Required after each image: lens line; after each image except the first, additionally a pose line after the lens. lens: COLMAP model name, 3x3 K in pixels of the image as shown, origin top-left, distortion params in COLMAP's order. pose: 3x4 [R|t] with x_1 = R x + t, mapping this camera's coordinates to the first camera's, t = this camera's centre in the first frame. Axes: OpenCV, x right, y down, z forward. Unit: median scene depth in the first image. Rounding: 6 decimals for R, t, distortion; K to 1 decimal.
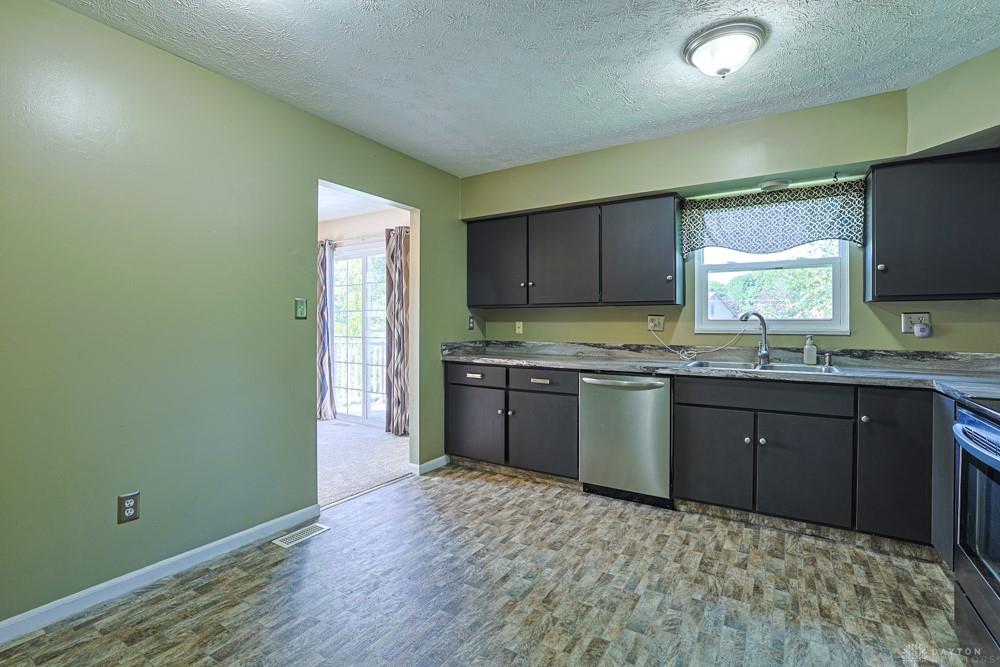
lens RADIAL K [[455.6, 0, 496.9], [0, 455.6, 328.5], [0, 0, 1]] dist [-0.038732, 0.012724]
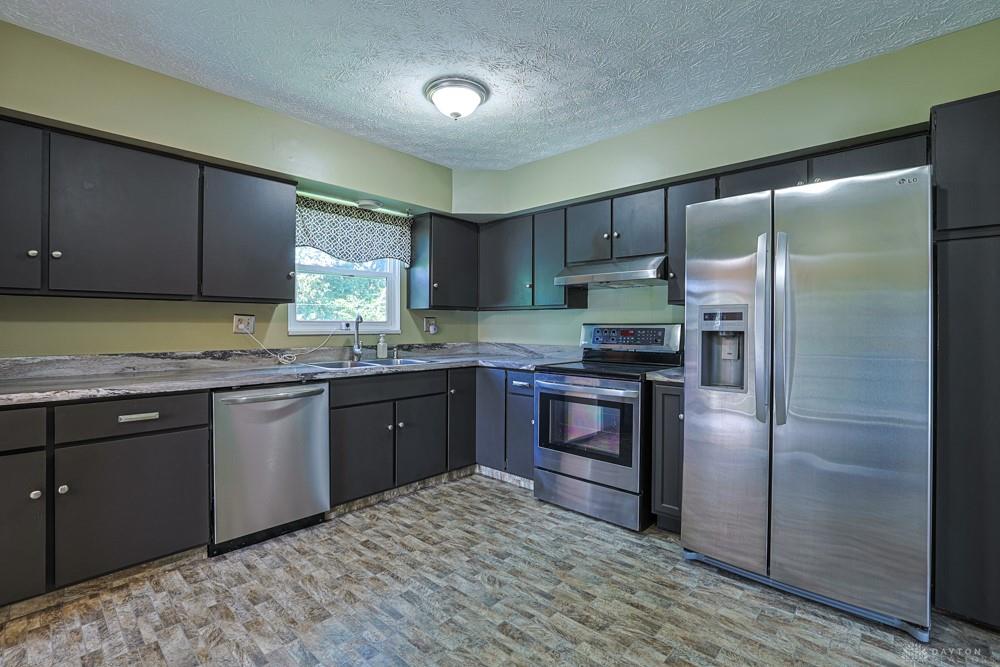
lens RADIAL K [[455.6, 0, 492.2], [0, 455.6, 327.6], [0, 0, 1]] dist [-0.038732, 0.012724]
pose [[0.189377, -0.004755, 0.981893, -0.494330], [0.007422, 0.999967, 0.003411, -0.006040], [-0.981876, 0.006642, 0.189406, 0.499767]]
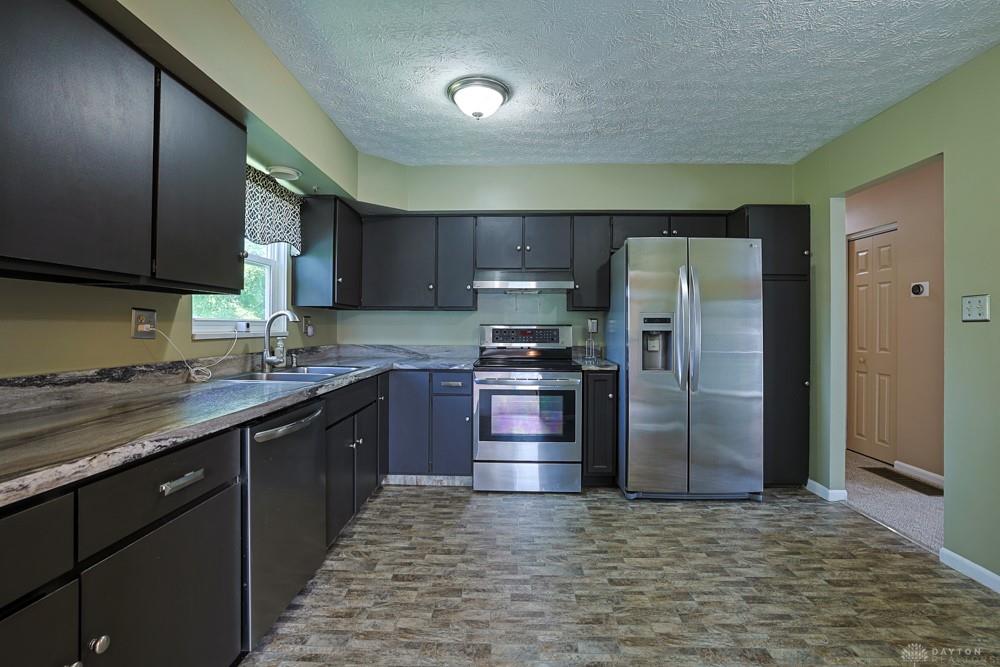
lens RADIAL K [[455.6, 0, 493.1], [0, 455.6, 329.1], [0, 0, 1]] dist [-0.038732, 0.012724]
pose [[-0.508155, -0.007543, 0.861233, -0.411069], [0.003543, 0.999935, 0.010849, -0.012543], [-0.861258, 0.008564, -0.508095, 1.171117]]
